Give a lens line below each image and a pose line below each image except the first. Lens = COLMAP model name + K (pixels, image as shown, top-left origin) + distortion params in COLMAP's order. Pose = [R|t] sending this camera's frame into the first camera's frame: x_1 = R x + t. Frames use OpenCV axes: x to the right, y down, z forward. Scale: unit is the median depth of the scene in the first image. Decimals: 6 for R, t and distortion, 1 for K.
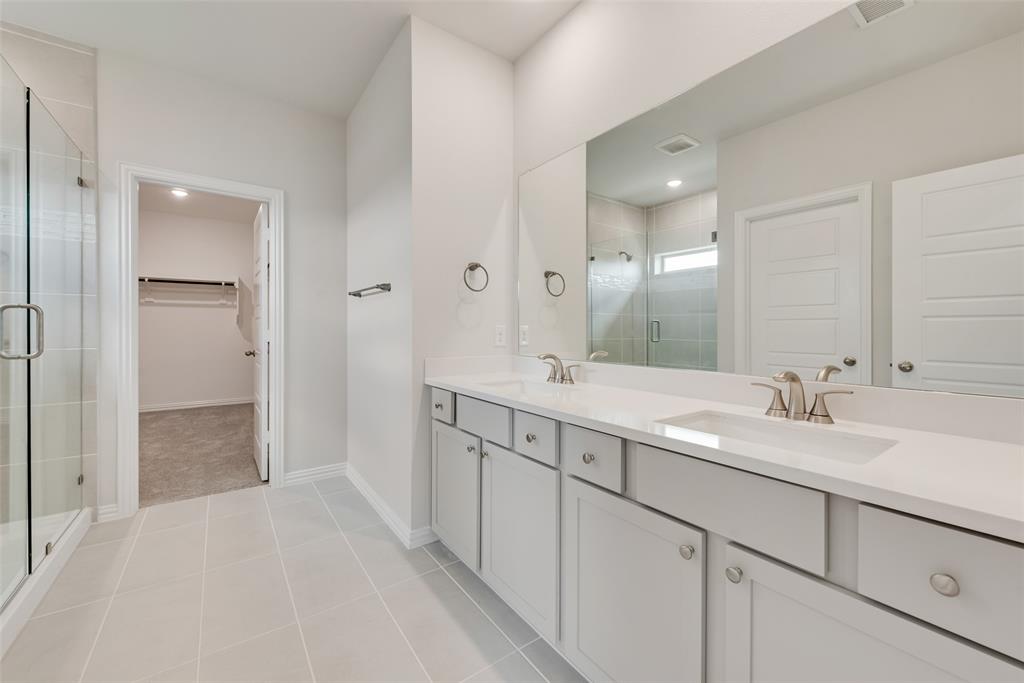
lens RADIAL K [[403.4, 0, 506.8], [0, 403.4, 330.5], [0, 0, 1]] dist [0.004005, -0.000361]
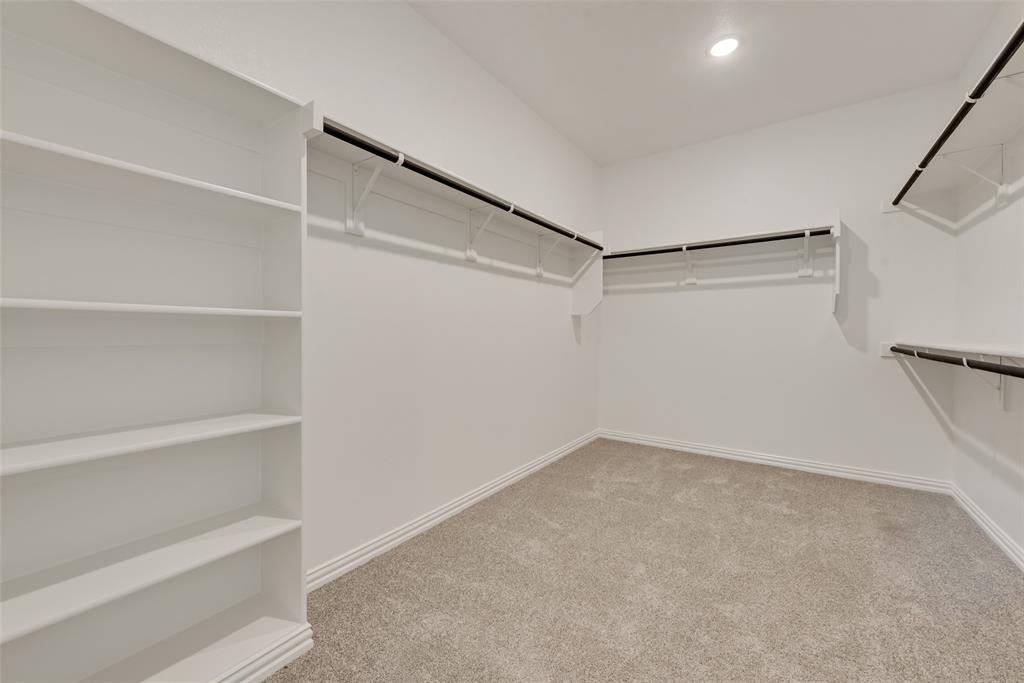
lens RADIAL K [[403.4, 0, 502.8], [0, 403.4, 335.0], [0, 0, 1]] dist [0.004005, -0.000361]
pose [[0.325192, 0.008728, -0.945608, -0.732205], [-0.004056, 0.999961, 0.007834, 0.015483], [0.945639, 0.001288, 0.325214, 1.005738]]
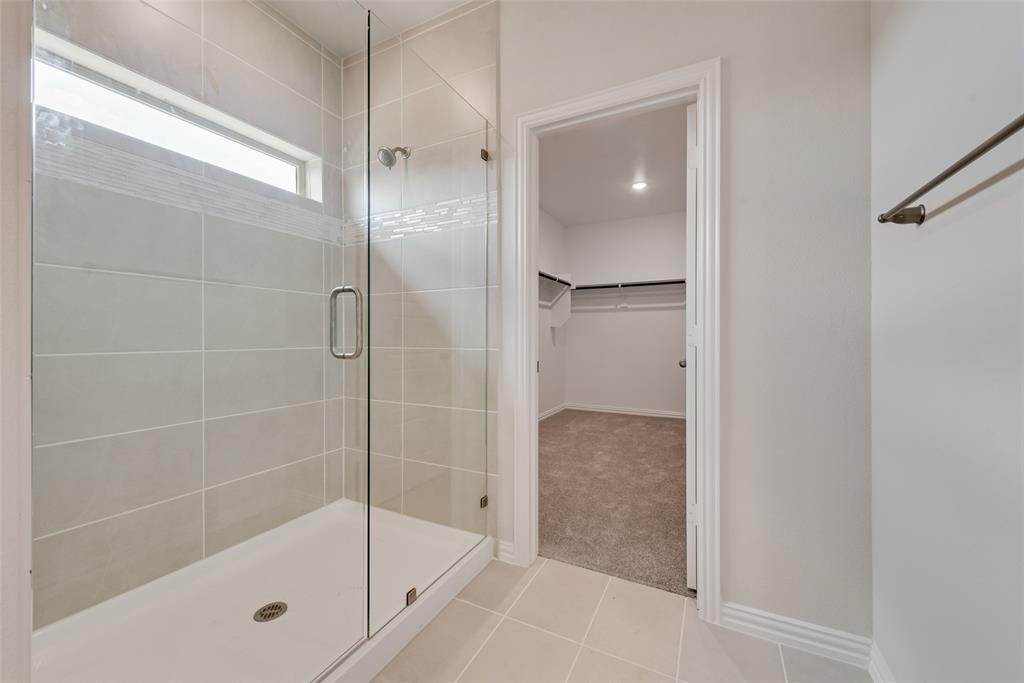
lens RADIAL K [[403.4, 0, 507.8], [0, 403.4, 337.9], [0, 0, 1]] dist [0.004005, -0.000361]
pose [[0.463312, 0.000310, -0.886195, -0.221858], [-0.002182, 0.999997, -0.000791, 0.017306], [0.886192, 0.002300, 0.463312, 0.527902]]
